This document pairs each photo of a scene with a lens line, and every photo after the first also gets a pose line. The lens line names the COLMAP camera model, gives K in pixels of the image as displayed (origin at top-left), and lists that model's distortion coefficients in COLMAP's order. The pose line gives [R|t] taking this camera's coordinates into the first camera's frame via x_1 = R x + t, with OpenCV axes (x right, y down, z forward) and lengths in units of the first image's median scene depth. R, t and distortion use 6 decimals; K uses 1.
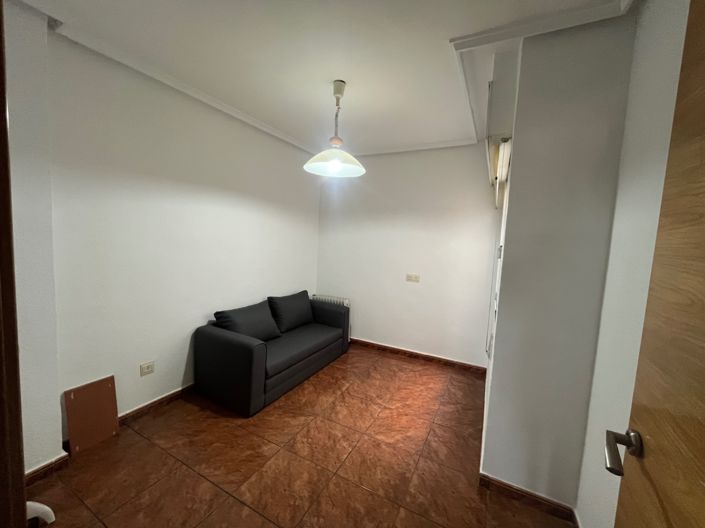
lens RADIAL K [[287.1, 0, 351.7], [0, 287.1, 263.4], [0, 0, 1]] dist [-0.002791, -0.000232]
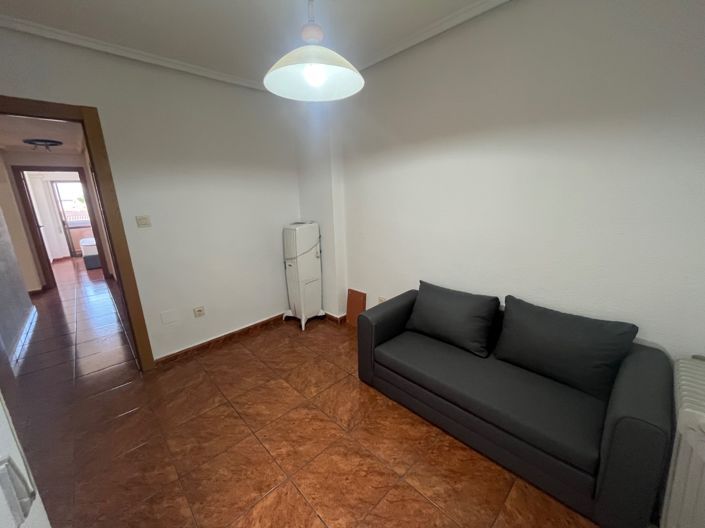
lens RADIAL K [[287.1, 0, 351.9], [0, 287.1, 261.9], [0, 0, 1]] dist [-0.002791, -0.000232]
pose [[-0.323371, 0.181276, -0.928747, 0.557853], [-0.063666, 0.975087, 0.212488, -0.090115], [0.944128, 0.127842, -0.303774, 1.300325]]
